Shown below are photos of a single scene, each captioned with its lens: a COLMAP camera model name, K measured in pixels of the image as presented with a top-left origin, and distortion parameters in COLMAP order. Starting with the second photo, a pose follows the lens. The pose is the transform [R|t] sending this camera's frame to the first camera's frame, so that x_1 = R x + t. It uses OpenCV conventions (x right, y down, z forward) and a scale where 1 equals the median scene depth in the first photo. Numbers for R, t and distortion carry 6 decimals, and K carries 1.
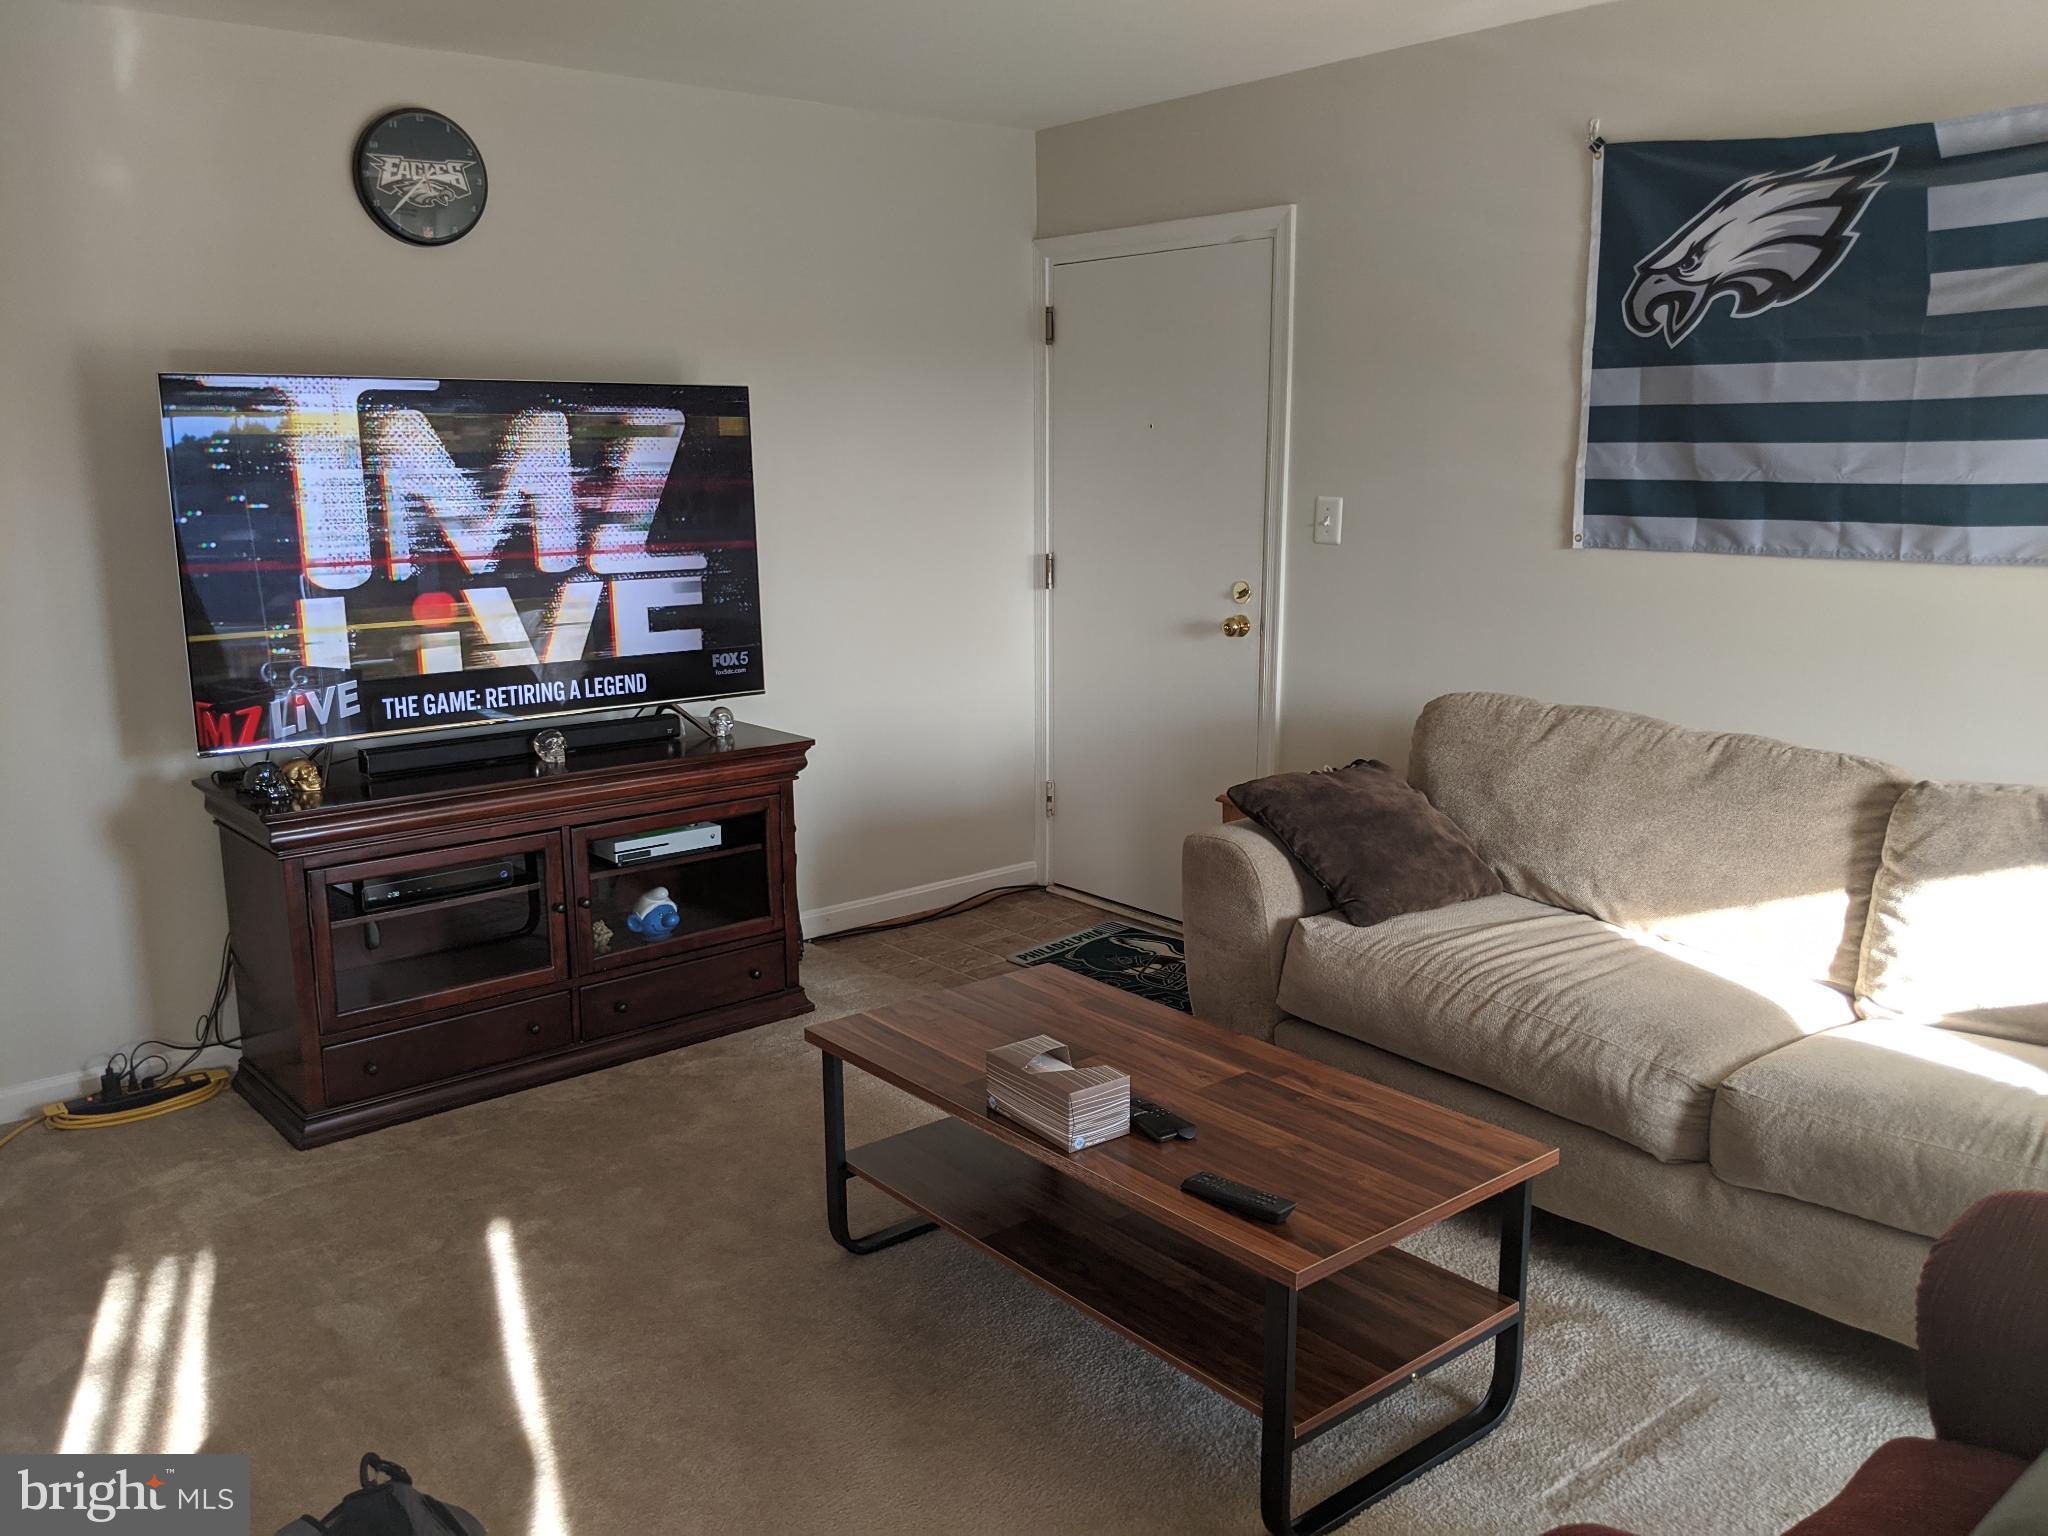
lens RADIAL K [[1629.3, 0, 1024.0], [0, 1629.3, 768.0], [0, 0, 1]] dist [0.032489, -0.085179]
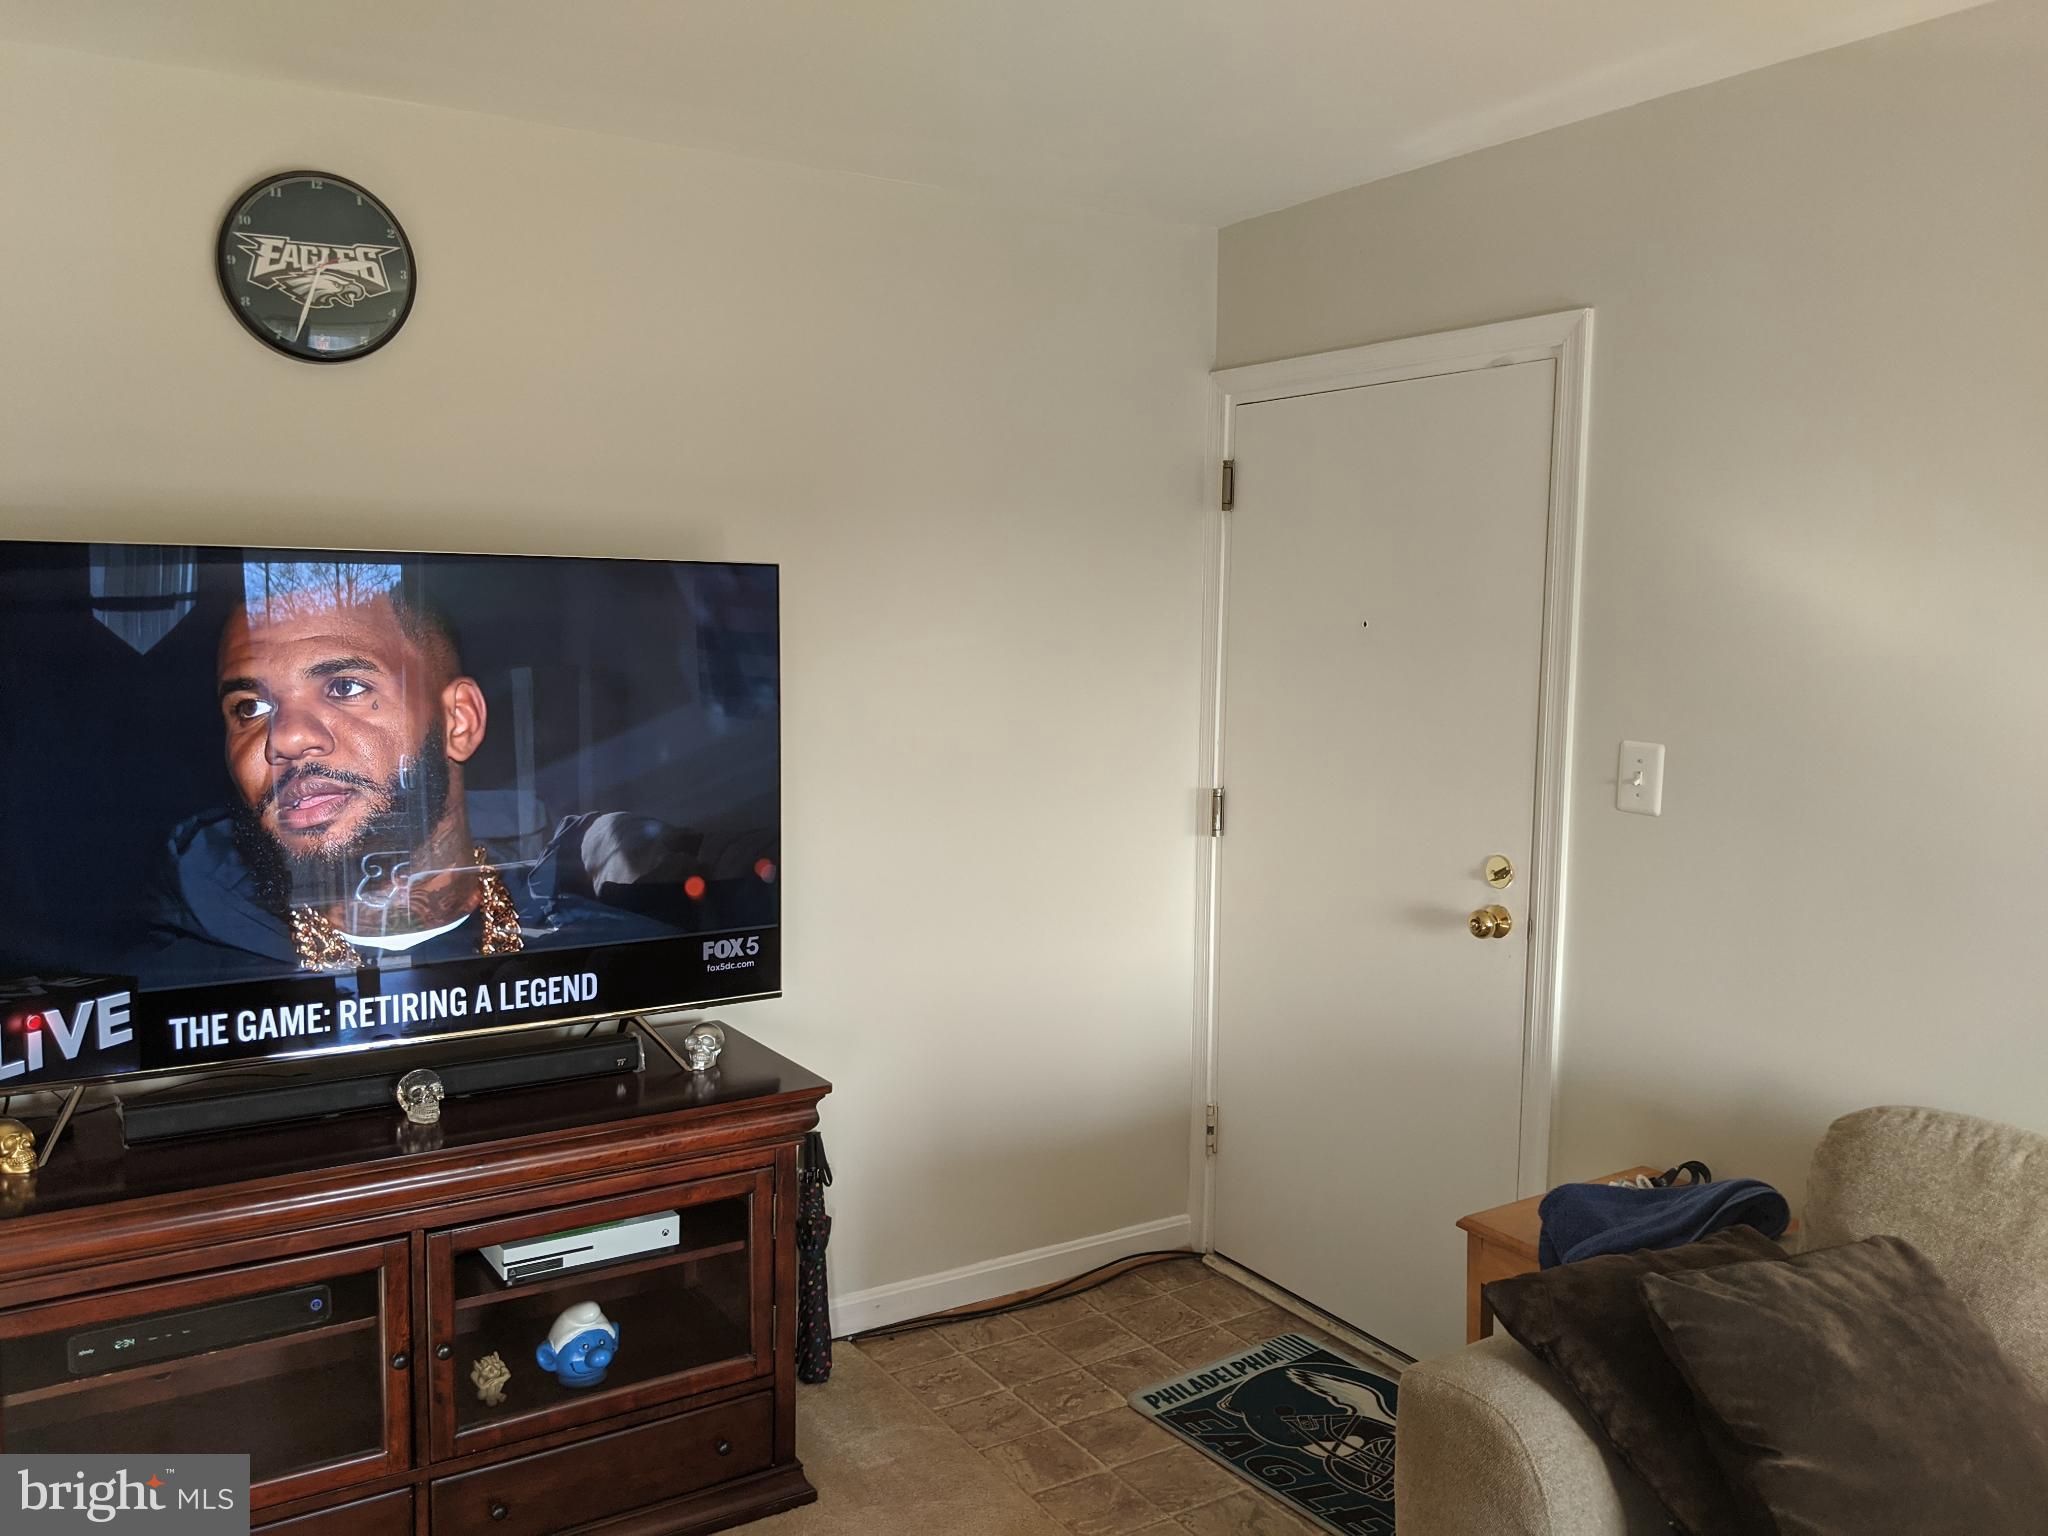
lens RADIAL K [[1620.7, 0, 999.8], [0, 1620.7, 762.9], [0, 0, 1]] dist [0.097202, -0.197163]
pose [[0.987887, 0.029765, -0.152294, 0.036707], [-0.044219, 0.994738, -0.092421, -0.090987], [0.148741, 0.098036, 0.984005, 0.349888]]
